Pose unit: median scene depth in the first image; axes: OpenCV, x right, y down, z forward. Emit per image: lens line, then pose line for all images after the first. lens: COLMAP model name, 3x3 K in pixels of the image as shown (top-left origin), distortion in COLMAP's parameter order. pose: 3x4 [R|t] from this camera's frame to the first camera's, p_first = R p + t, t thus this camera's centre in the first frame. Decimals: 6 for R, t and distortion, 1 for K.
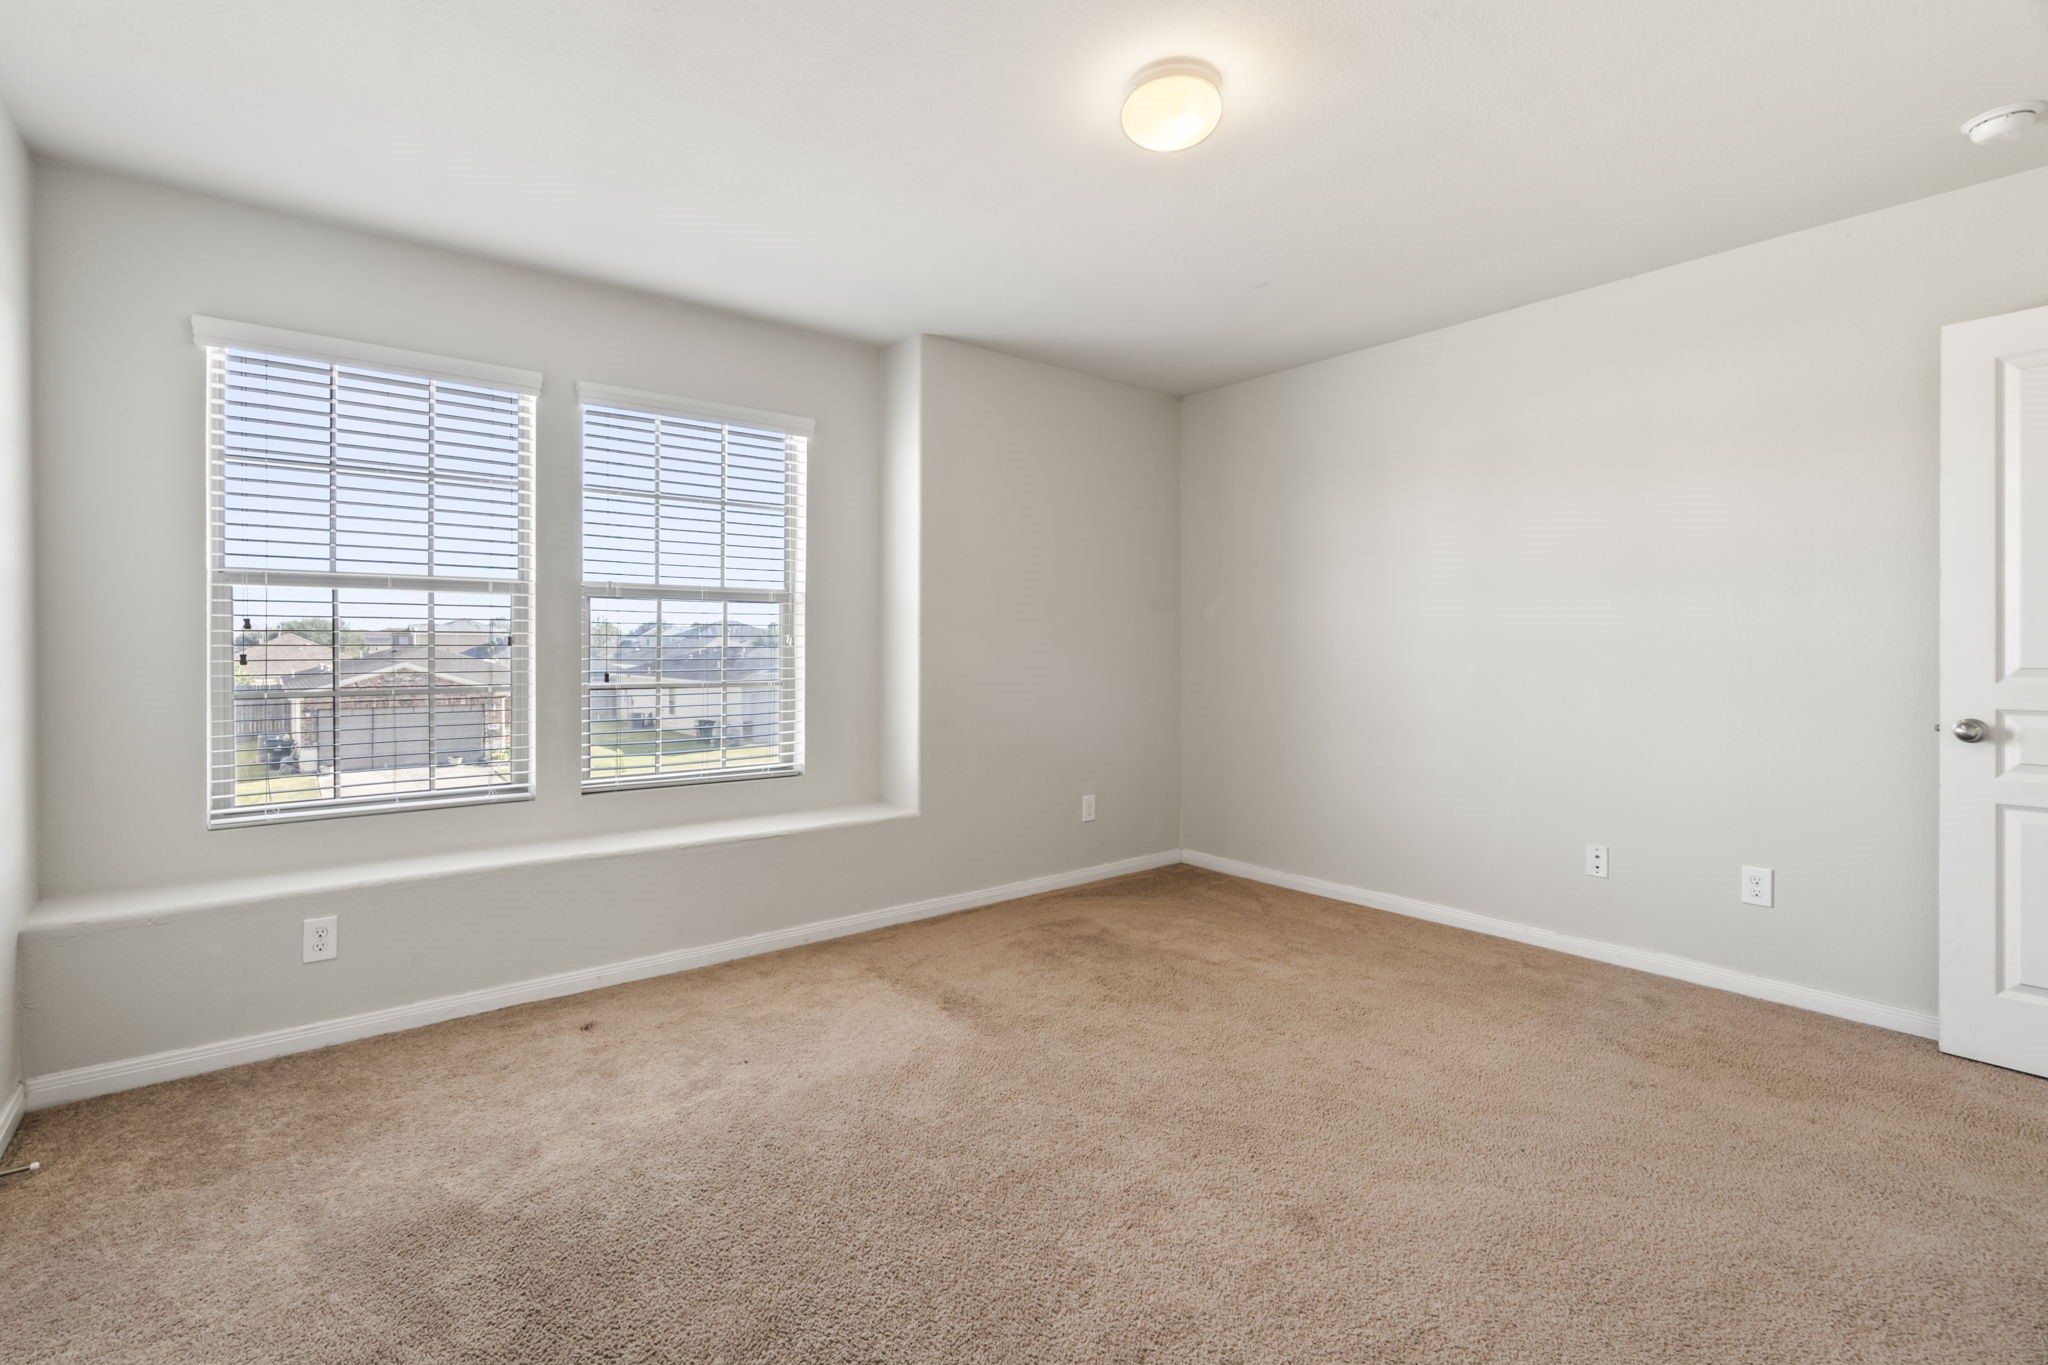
lens RADIAL K [[941.2, 0, 1005.4], [0, 941.2, 656.5], [0, 0, 1]] dist [-0.011732, 0.006564]
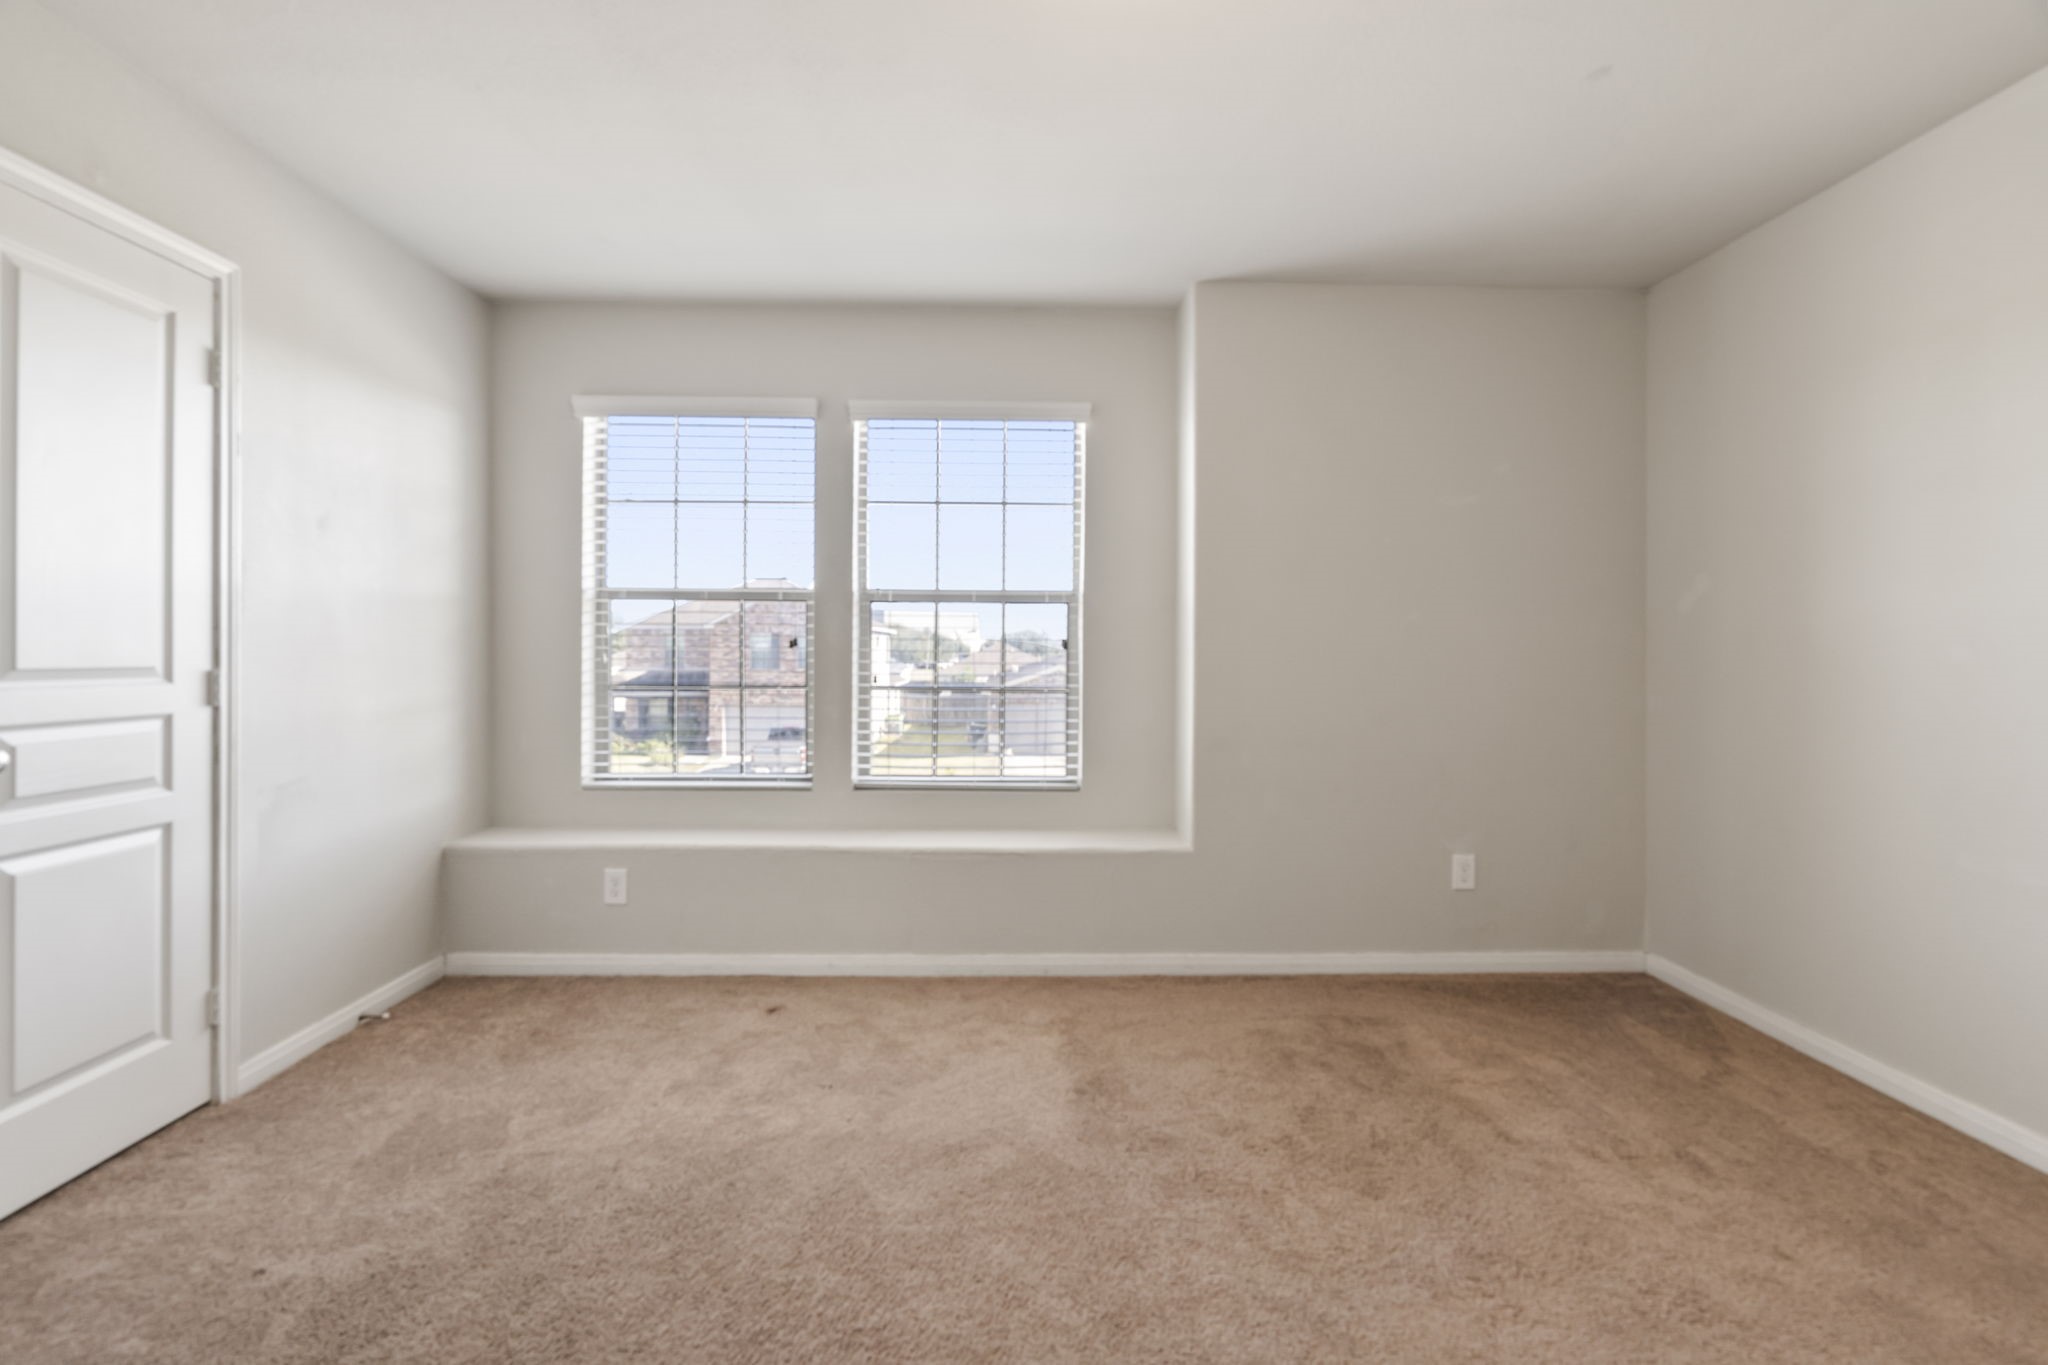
lens RADIAL K [[933.9, 0, 1017.3], [0, 933.9, 653.2], [0, 0, 1]] dist [-0.004697, 0.001052]
pose [[0.794747, 0.004969, -0.606920, 0.342316], [-0.012282, 0.999893, -0.007896, -0.000133], [0.606816, 0.013730, 0.794723, 0.278397]]
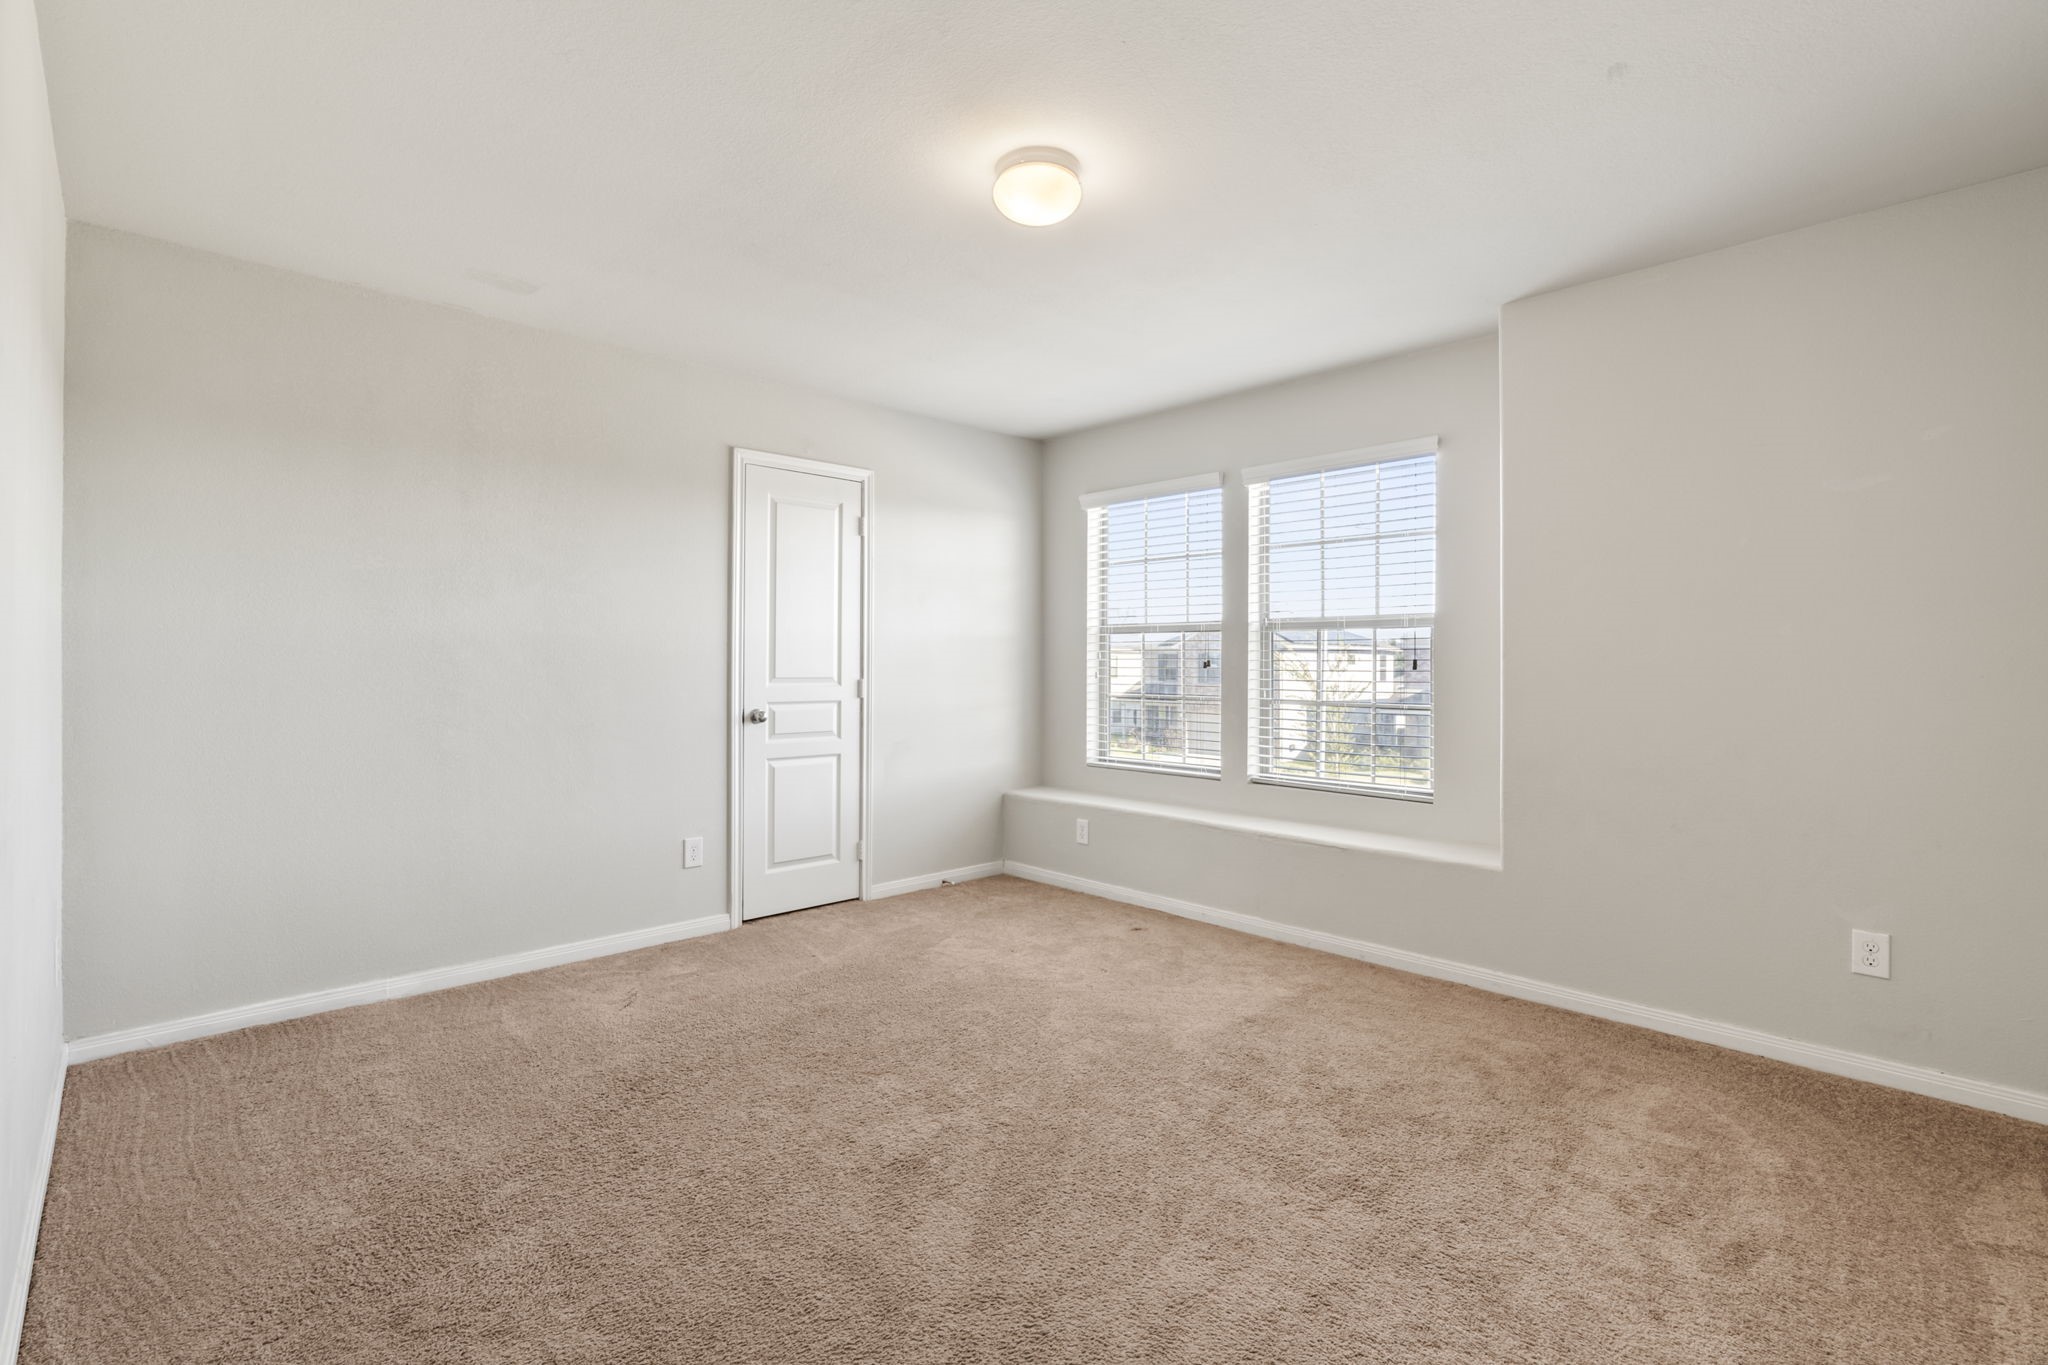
lens RADIAL K [[925.3, 0, 1016.3], [0, 925.3, 669.0], [0, 0, 1]] dist [-0.003827, 0.000650]
pose [[0.090087, 0.003130, -0.995929, 0.820186], [-0.017720, 0.999842, 0.001540, -0.007336], [0.995776, 0.017509, 0.090128, 0.571788]]
